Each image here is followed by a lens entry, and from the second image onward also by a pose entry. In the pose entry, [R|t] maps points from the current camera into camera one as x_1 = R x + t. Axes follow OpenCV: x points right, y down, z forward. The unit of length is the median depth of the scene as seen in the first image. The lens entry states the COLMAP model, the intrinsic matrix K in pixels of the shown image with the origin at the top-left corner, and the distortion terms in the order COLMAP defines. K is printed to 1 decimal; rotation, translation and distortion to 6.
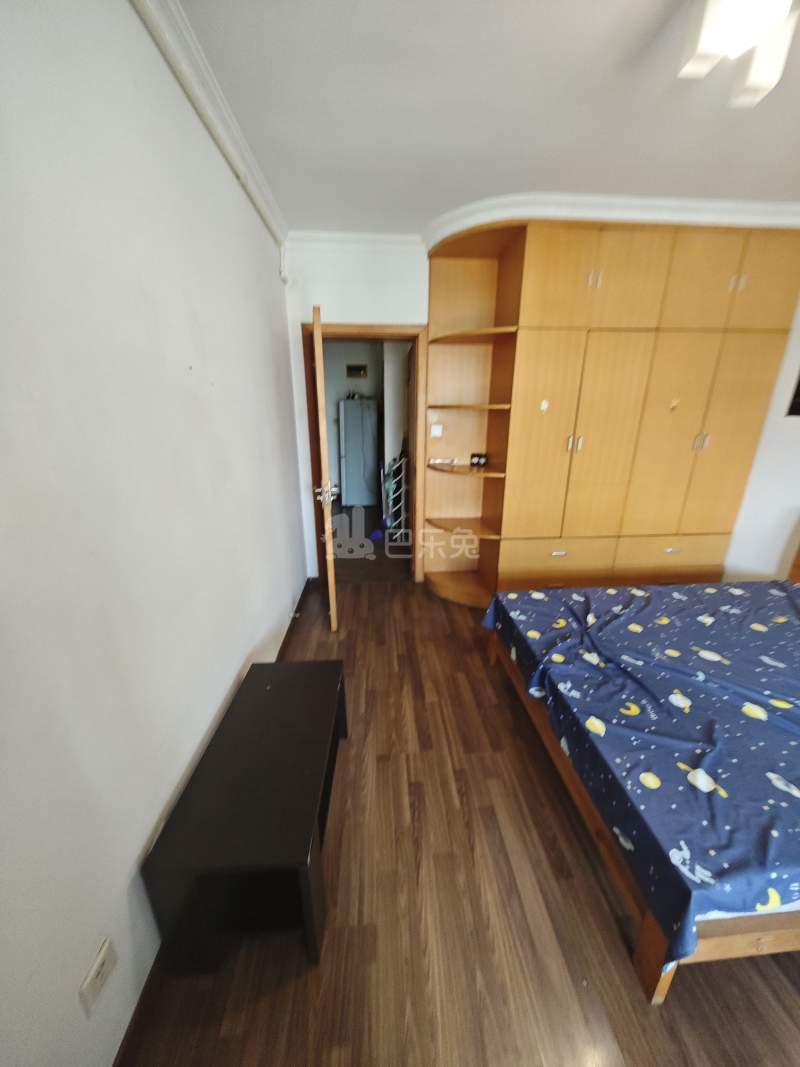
lens RADIAL K [[378.9, 0, 407.3], [0, 378.9, 533.7], [0, 0, 1]] dist [-0.000239, -0.000574]
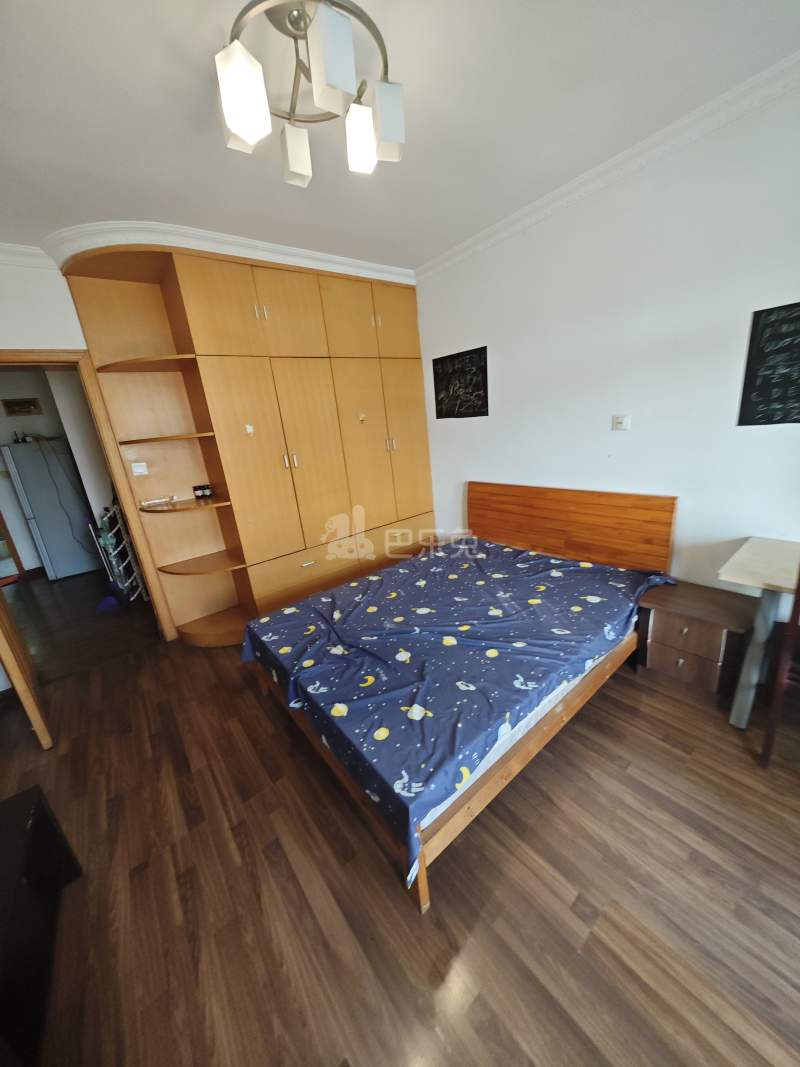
lens RADIAL K [[378.9, 0, 407.1], [0, 378.9, 534.0], [0, 0, 1]] dist [-0.000239, -0.000574]
pose [[0.818949, -0.243691, 0.519554, 0.129679], [0.268956, 0.962756, 0.027627, 0.022177], [-0.506936, 0.117112, 0.853991, -0.062318]]
